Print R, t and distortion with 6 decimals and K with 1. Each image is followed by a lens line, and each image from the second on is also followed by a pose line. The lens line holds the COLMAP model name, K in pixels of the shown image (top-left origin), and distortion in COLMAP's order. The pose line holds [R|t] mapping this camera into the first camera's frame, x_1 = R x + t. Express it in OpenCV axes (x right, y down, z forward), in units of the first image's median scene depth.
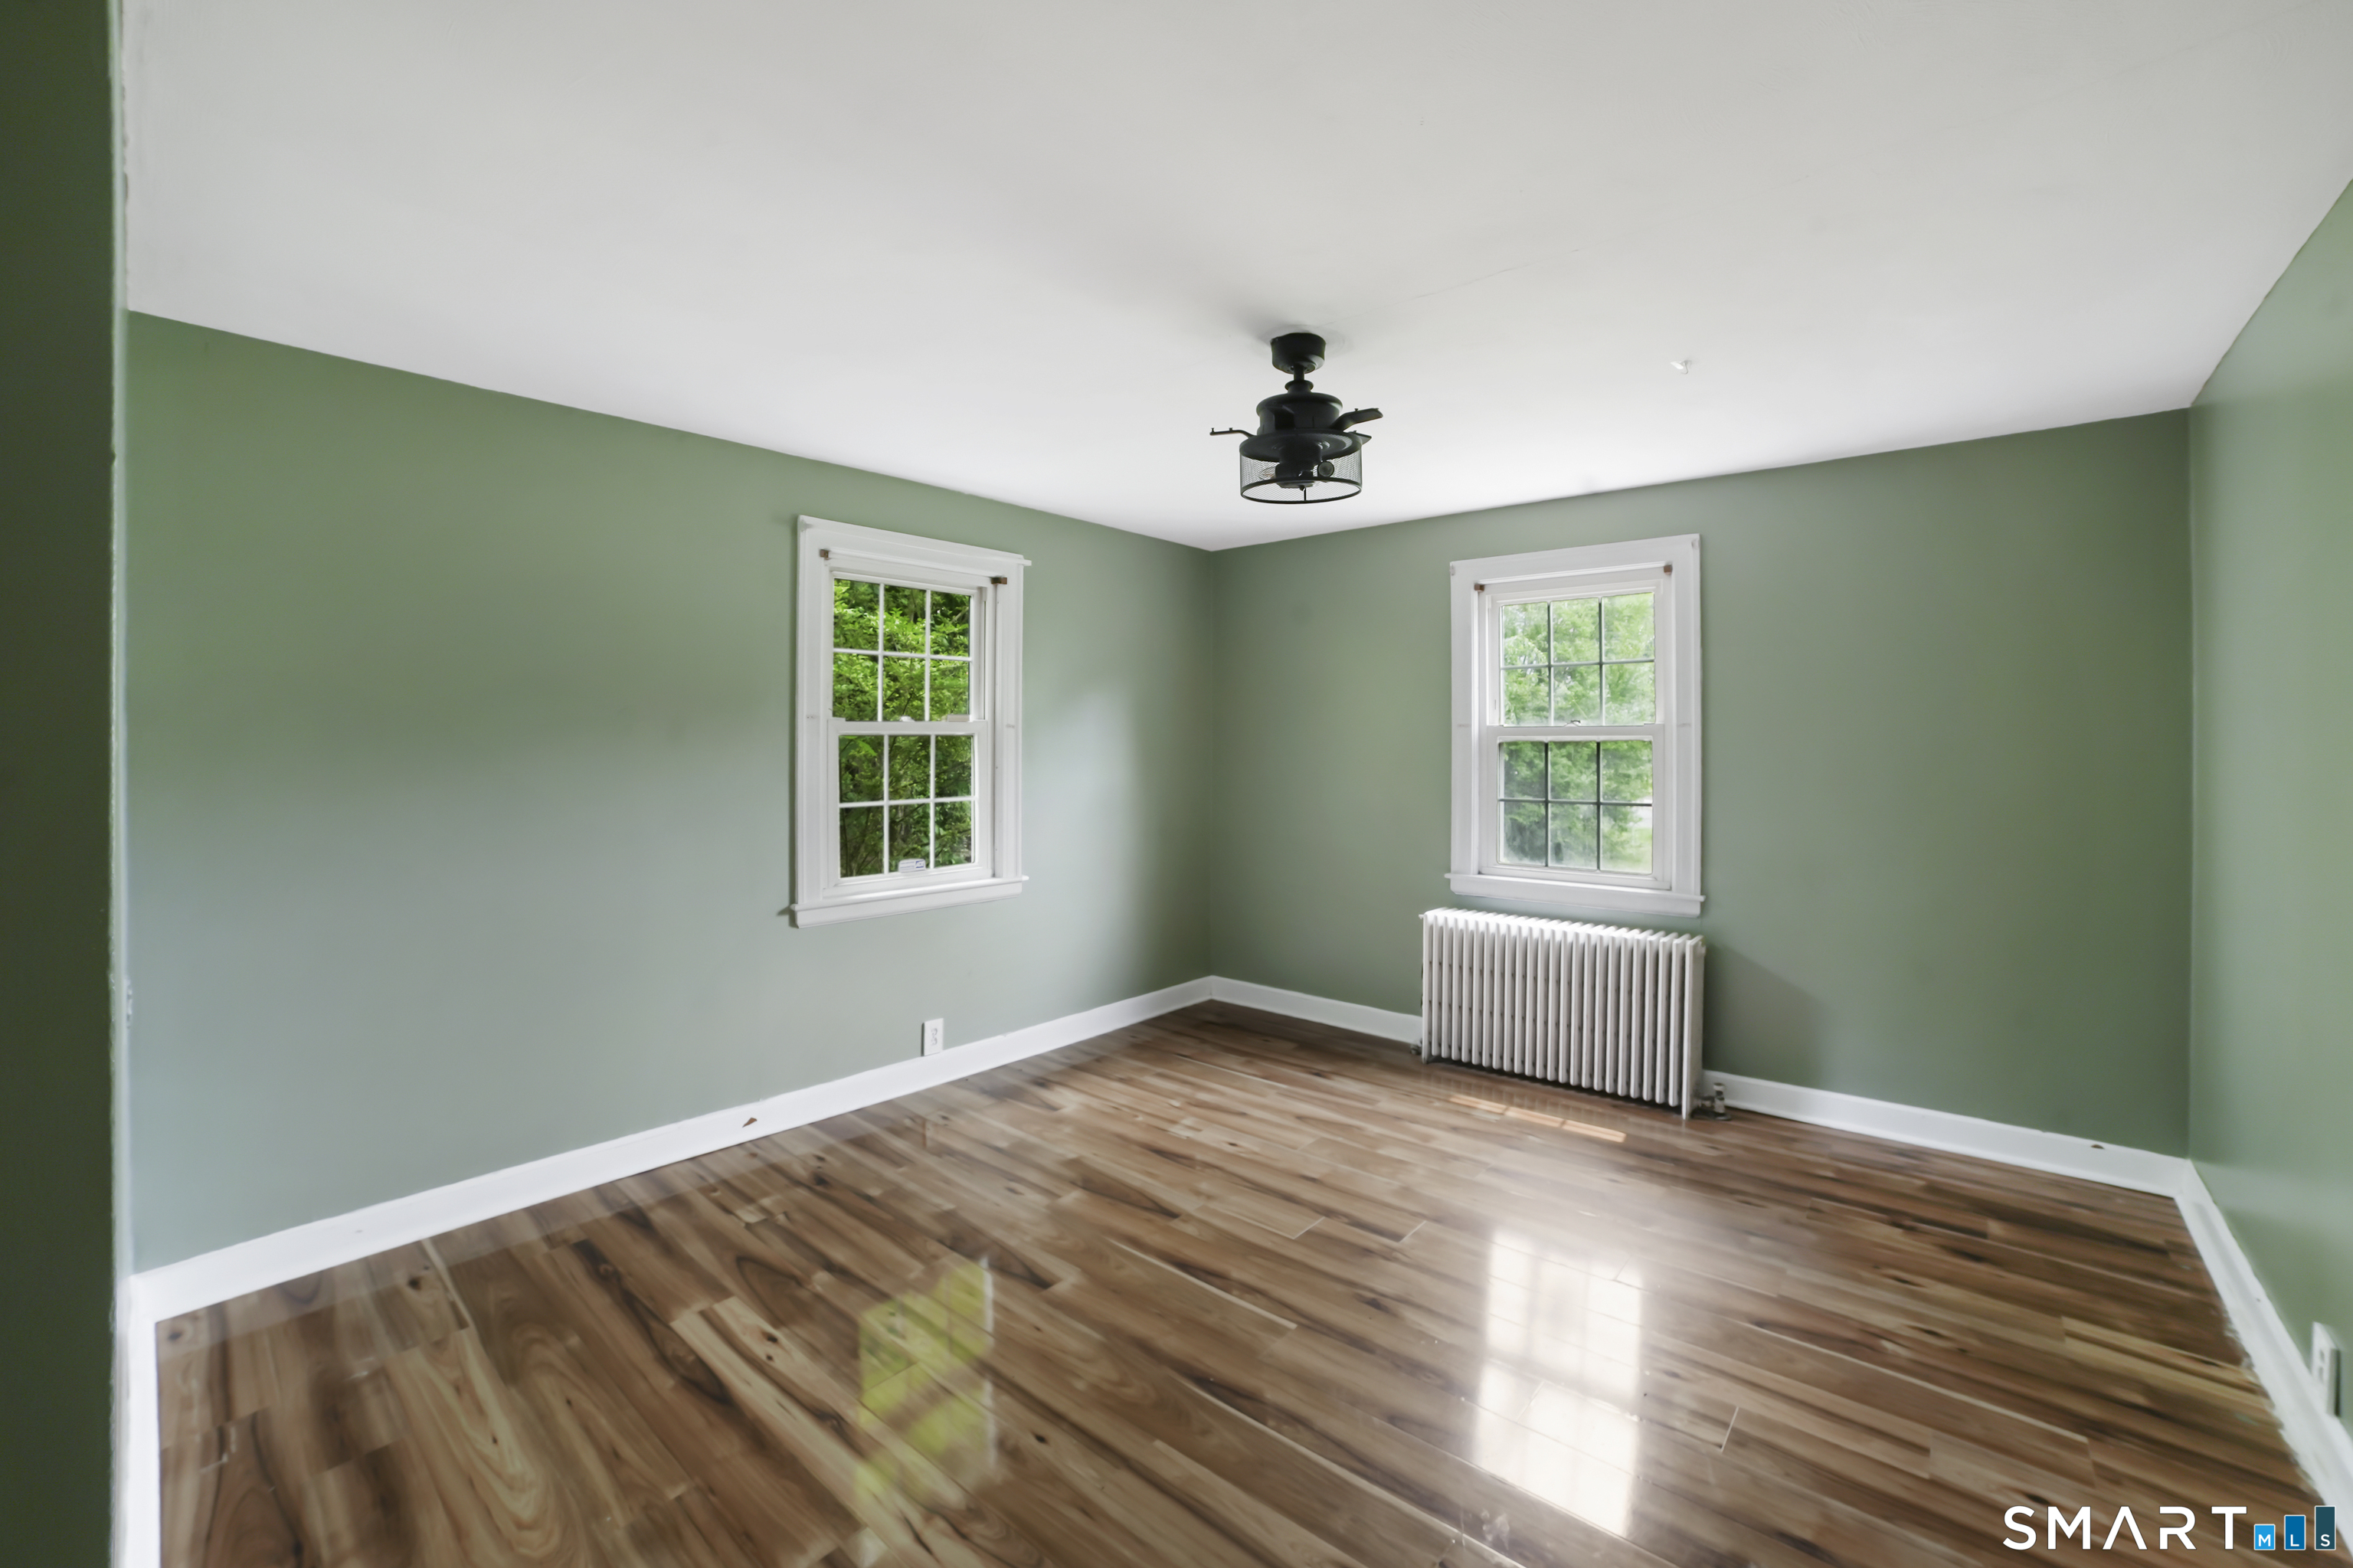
lens RADIAL K [[950.6, 0, 1175.7], [0, 950.6, 759.8], [0, 0, 1]] dist [-0.107191, 0.033511]
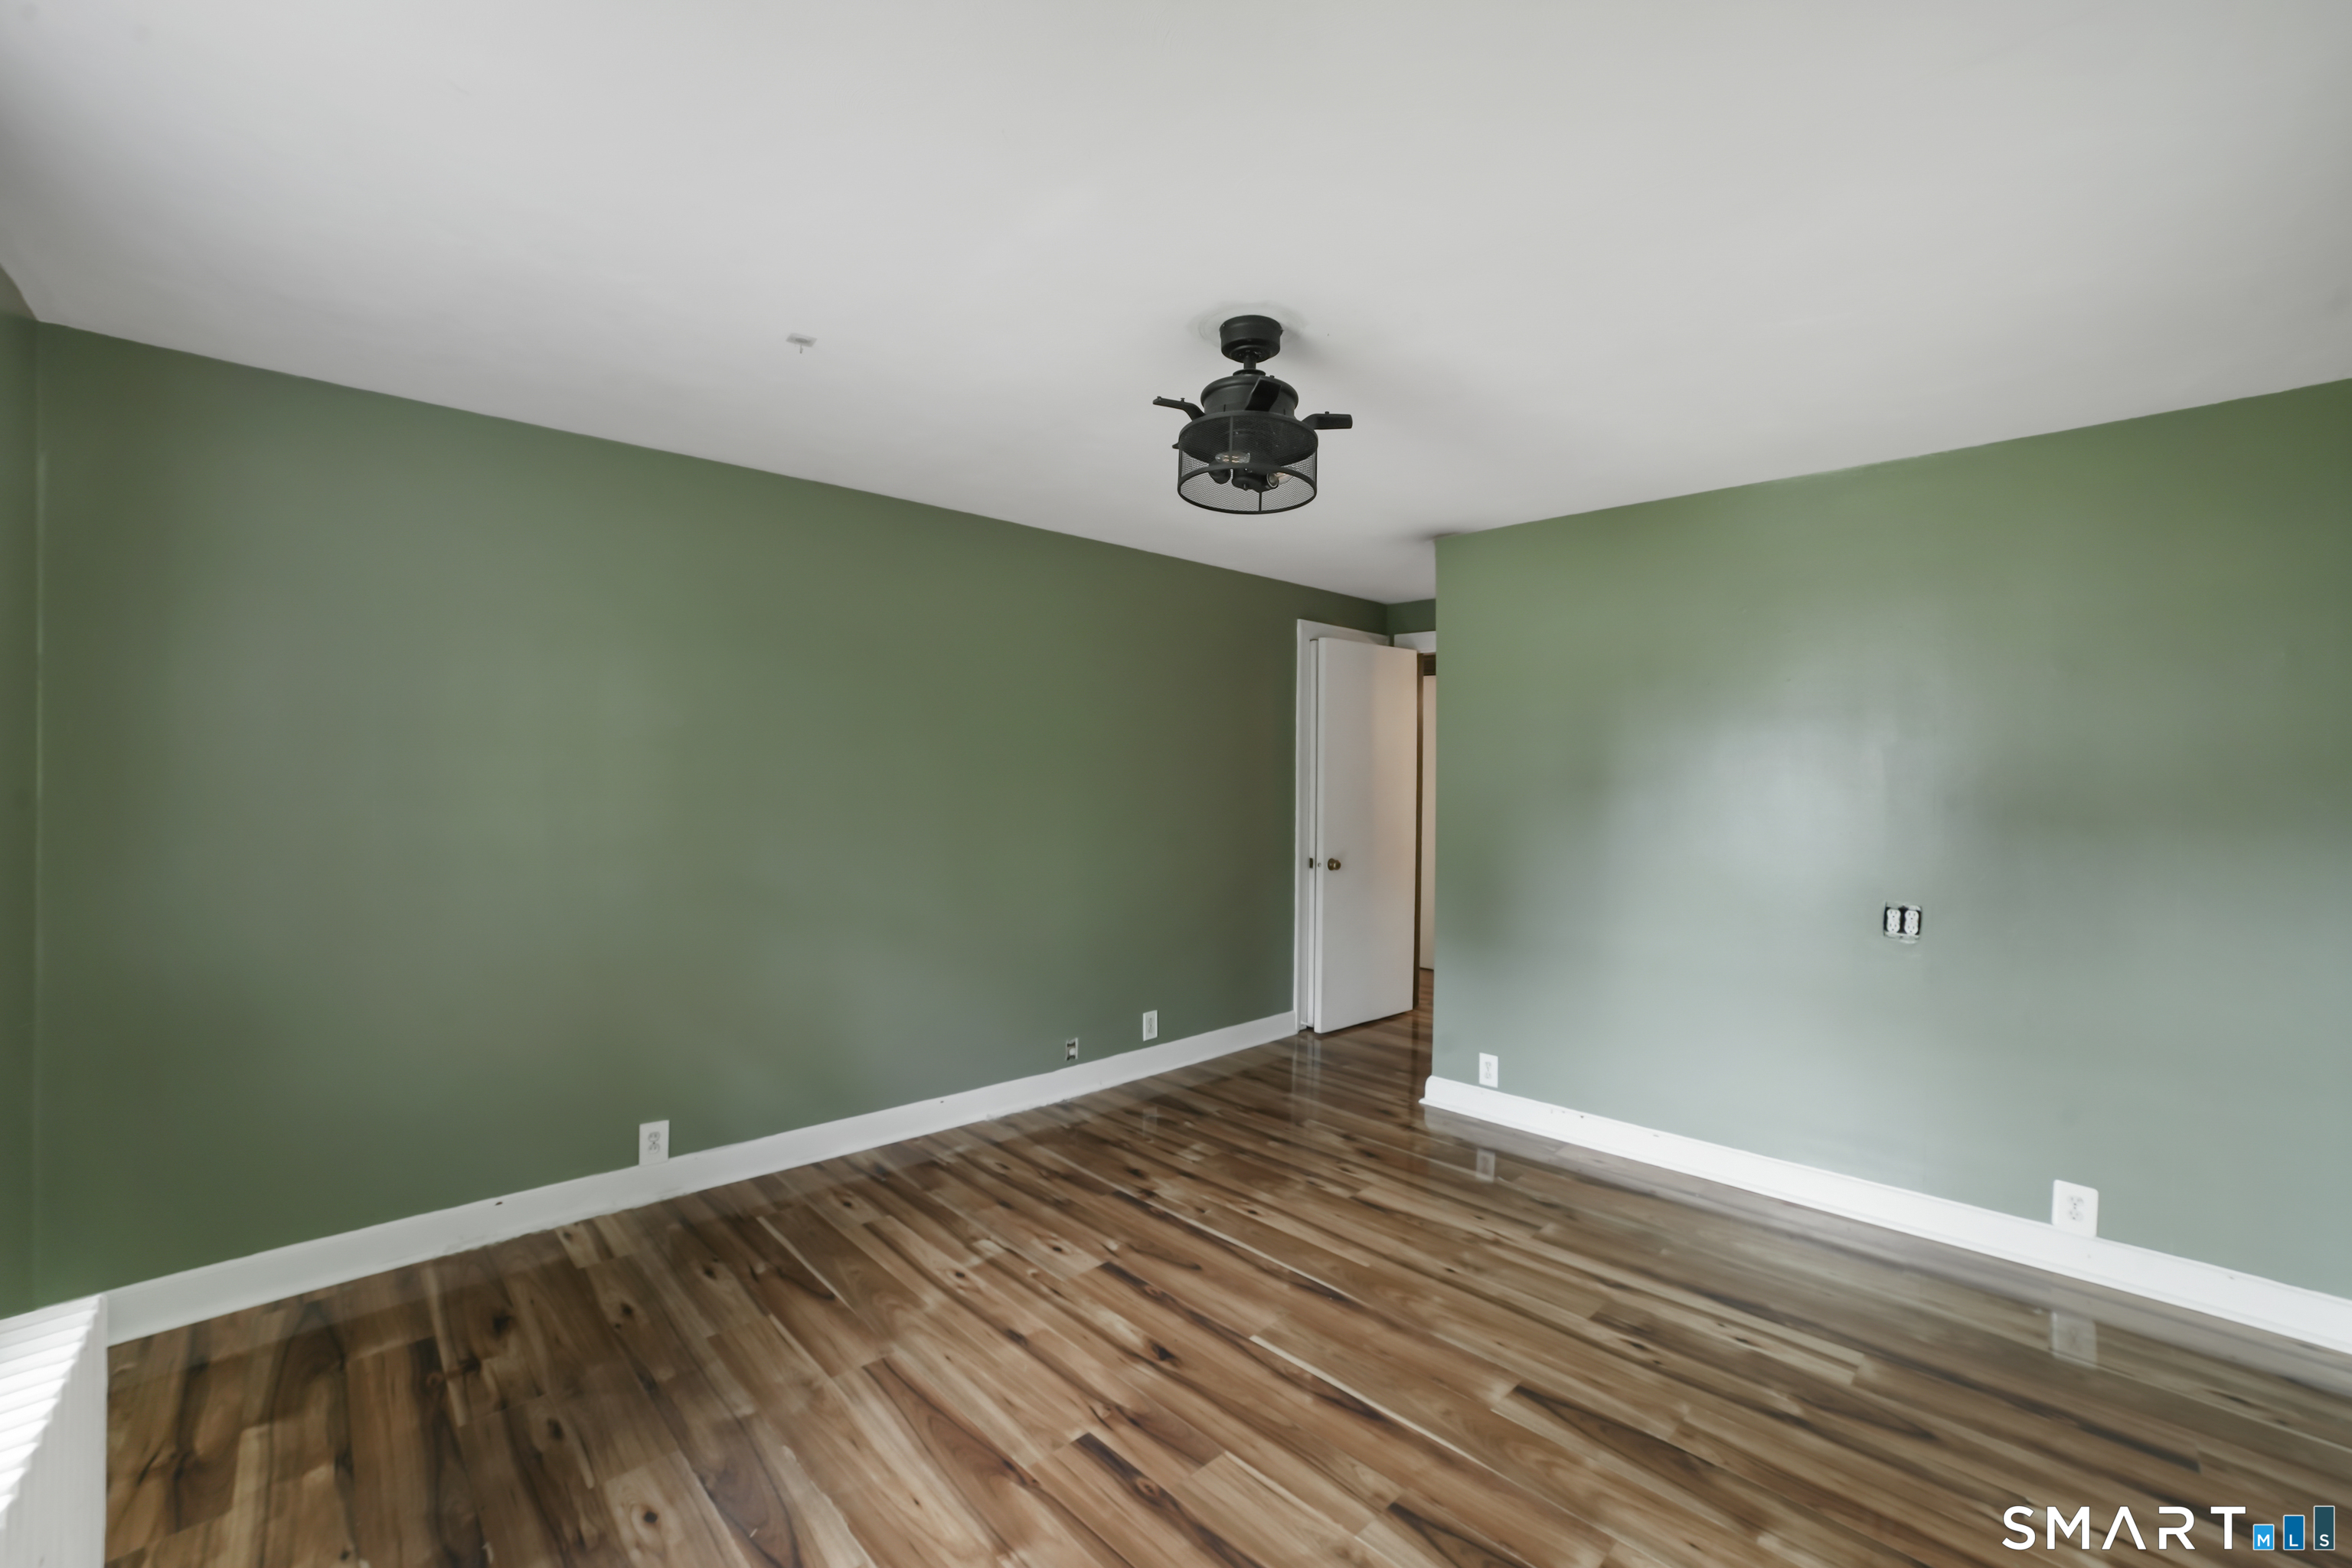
lens RADIAL K [[969.1, 0, 1173.5], [0, 969.1, 768.8], [0, 0, 1]] dist [-0.097156, 0.030677]
pose [[-0.995306, -0.010062, 0.096252, 0.091065], [-0.007704, 0.999662, 0.024841, -0.040866], [-0.096469, 0.023983, -0.995047, 1.524891]]
